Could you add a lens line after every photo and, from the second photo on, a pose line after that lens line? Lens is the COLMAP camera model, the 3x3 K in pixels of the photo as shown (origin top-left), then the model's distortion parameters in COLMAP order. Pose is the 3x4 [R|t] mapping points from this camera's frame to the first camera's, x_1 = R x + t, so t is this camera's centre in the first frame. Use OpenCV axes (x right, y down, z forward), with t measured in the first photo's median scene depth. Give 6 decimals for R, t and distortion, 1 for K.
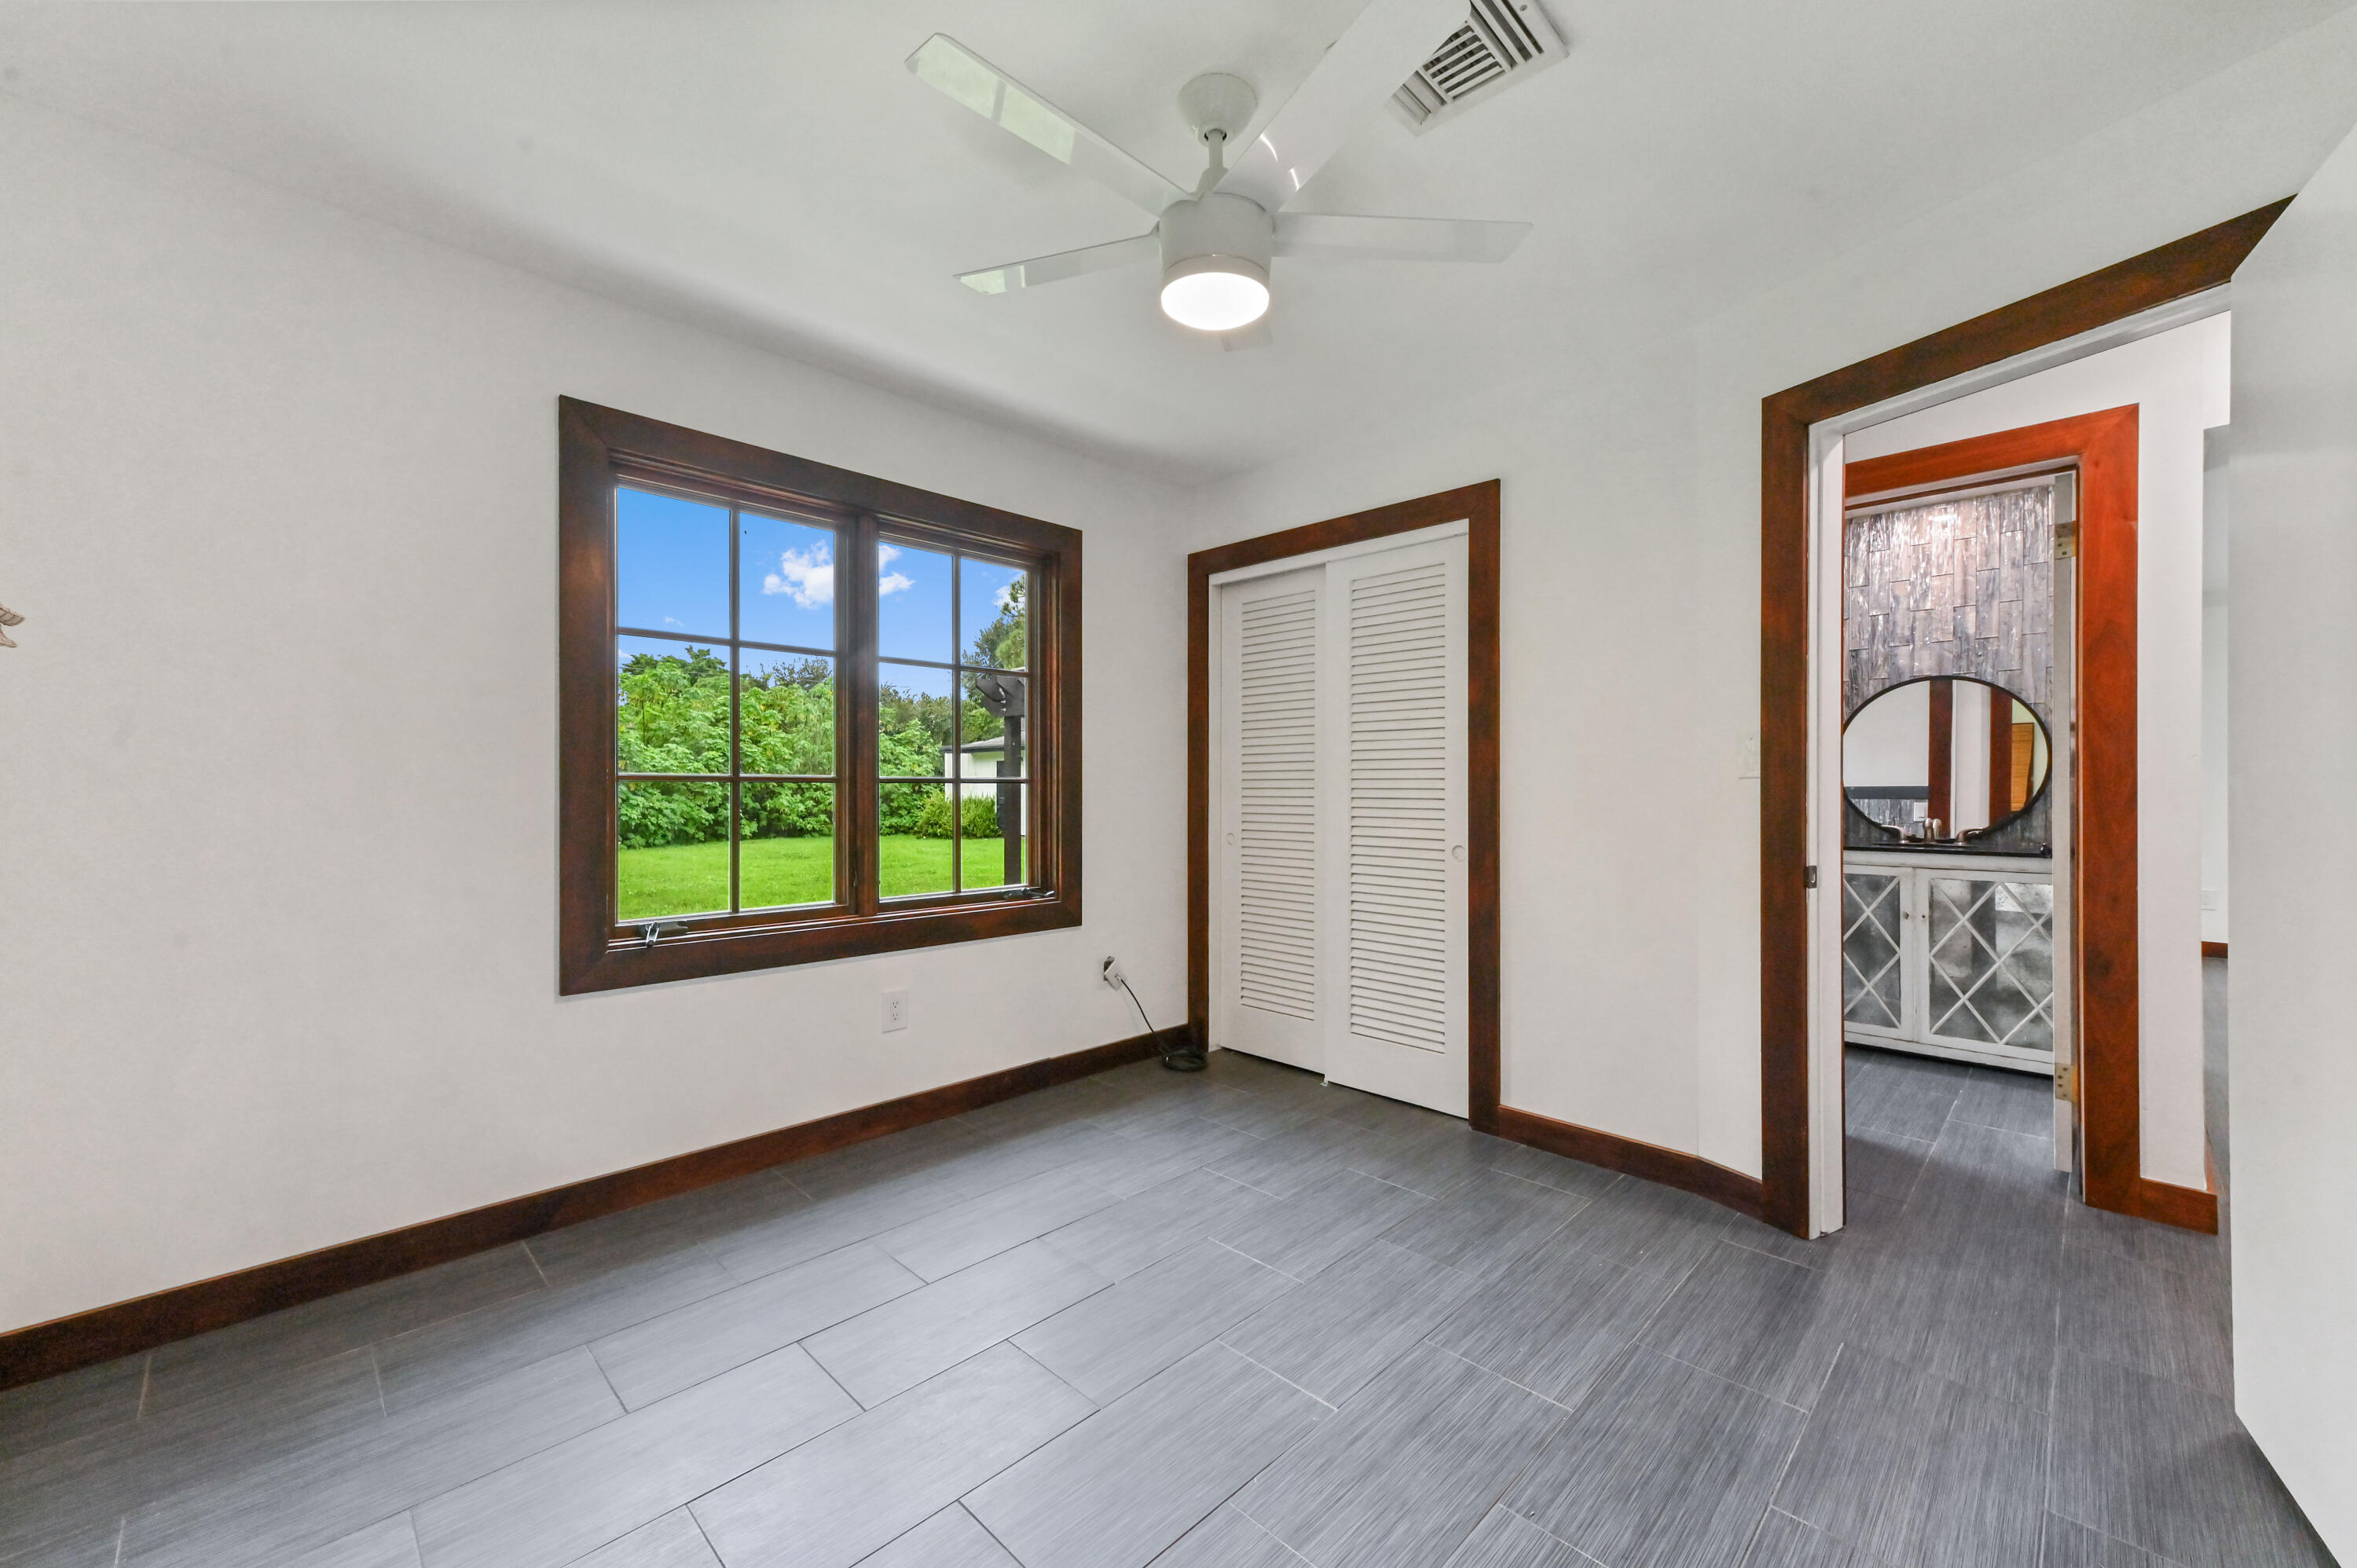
lens RADIAL K [[926.5, 0, 1182.1], [0, 926.5, 789.6], [0, 0, 1]] dist [0.013296, -0.000817]
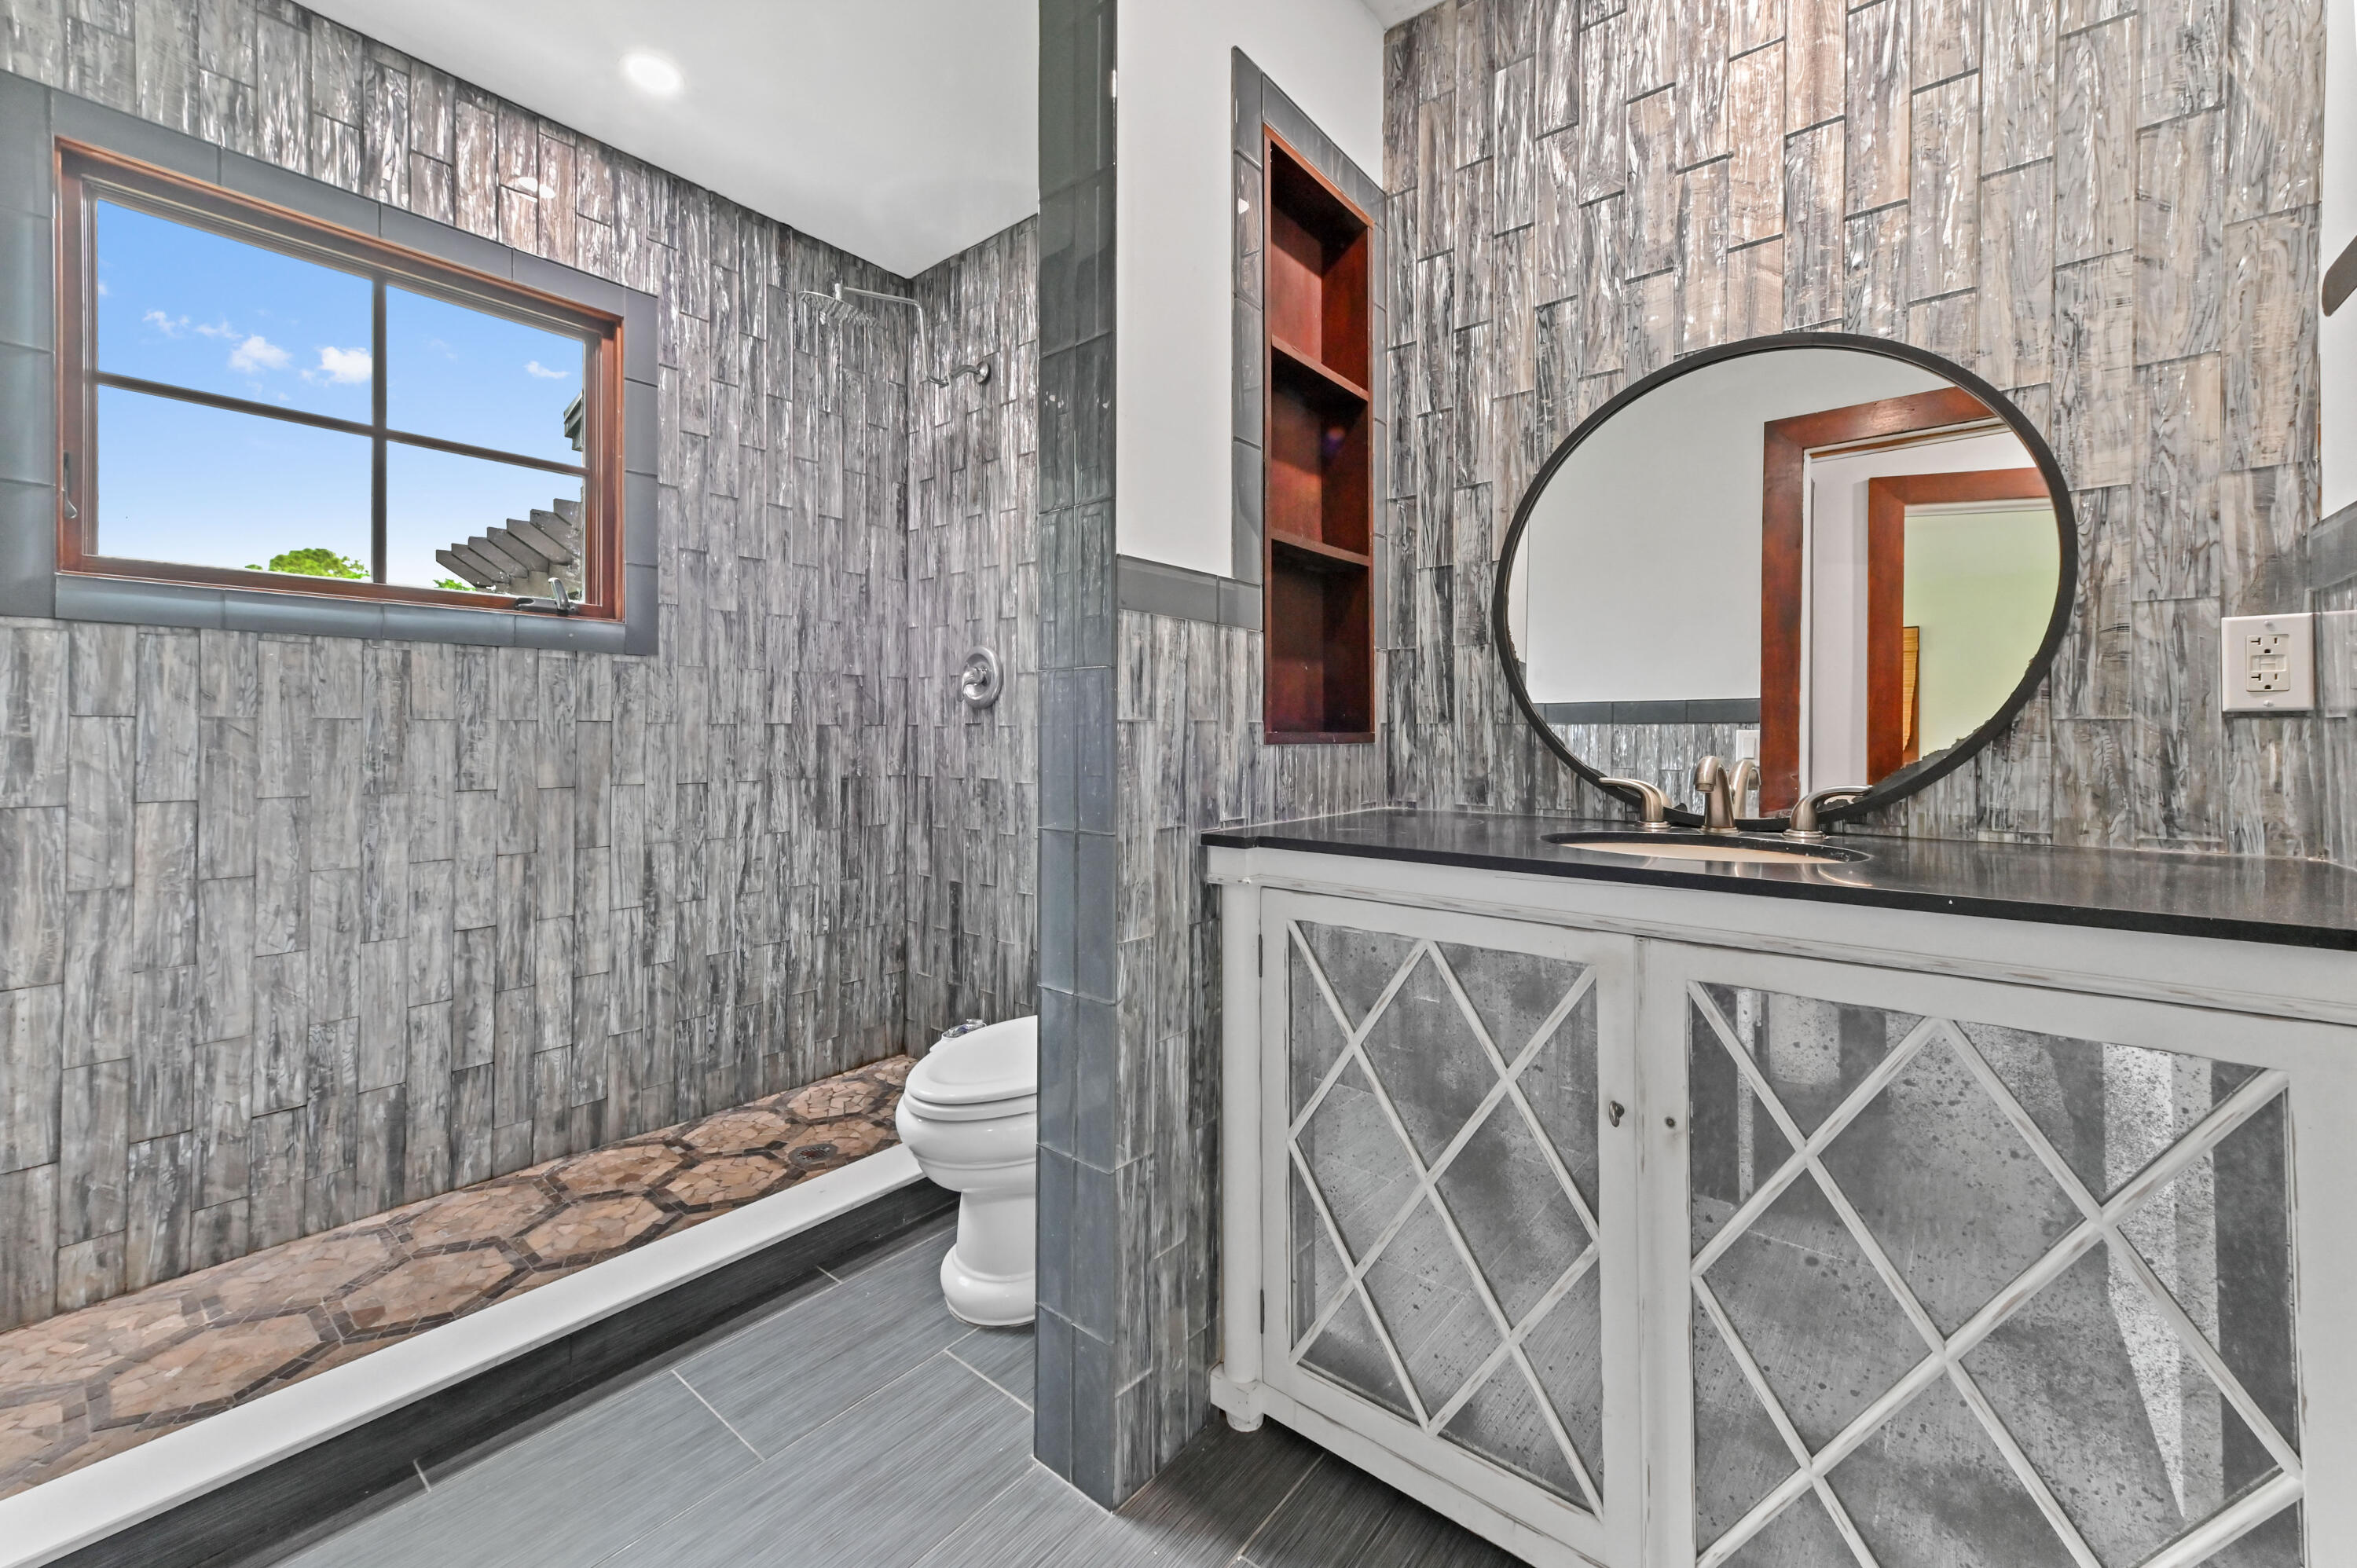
lens RADIAL K [[926.5, 0, 1212.0], [0, 926.5, 729.0], [0, 0, 1]] dist [0.013296, -0.000817]
pose [[0.993822, 0.001641, 0.110971, 0.584089], [-0.000844, 0.999974, -0.007227, 0.023504], [-0.110980, 0.007088, 0.993797, 0.690406]]
